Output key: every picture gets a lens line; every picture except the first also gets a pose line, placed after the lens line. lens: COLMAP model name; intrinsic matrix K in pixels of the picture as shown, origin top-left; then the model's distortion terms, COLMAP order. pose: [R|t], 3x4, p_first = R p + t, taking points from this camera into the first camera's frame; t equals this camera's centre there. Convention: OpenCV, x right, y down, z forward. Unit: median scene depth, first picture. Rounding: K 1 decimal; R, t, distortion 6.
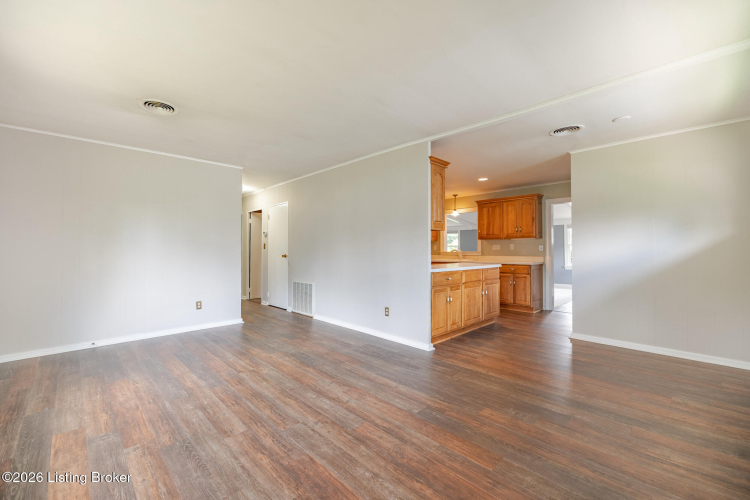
lens RADIAL K [[309.5, 0, 369.6], [0, 309.5, 248.1], [0, 0, 1]] dist [-0.010728, -0.000733]
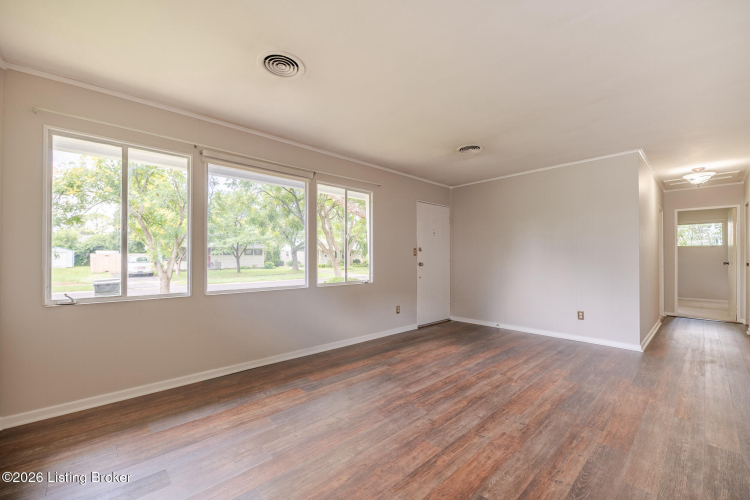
lens RADIAL K [[309.5, 0, 368.7], [0, 309.5, 254.8], [0, 0, 1]] dist [-0.010728, -0.000733]
pose [[-0.039800, -0.008369, -0.999173, 0.759096], [0.005180, 0.999950, -0.008582, 0.005094], [0.999194, -0.005518, -0.039755, 0.700581]]
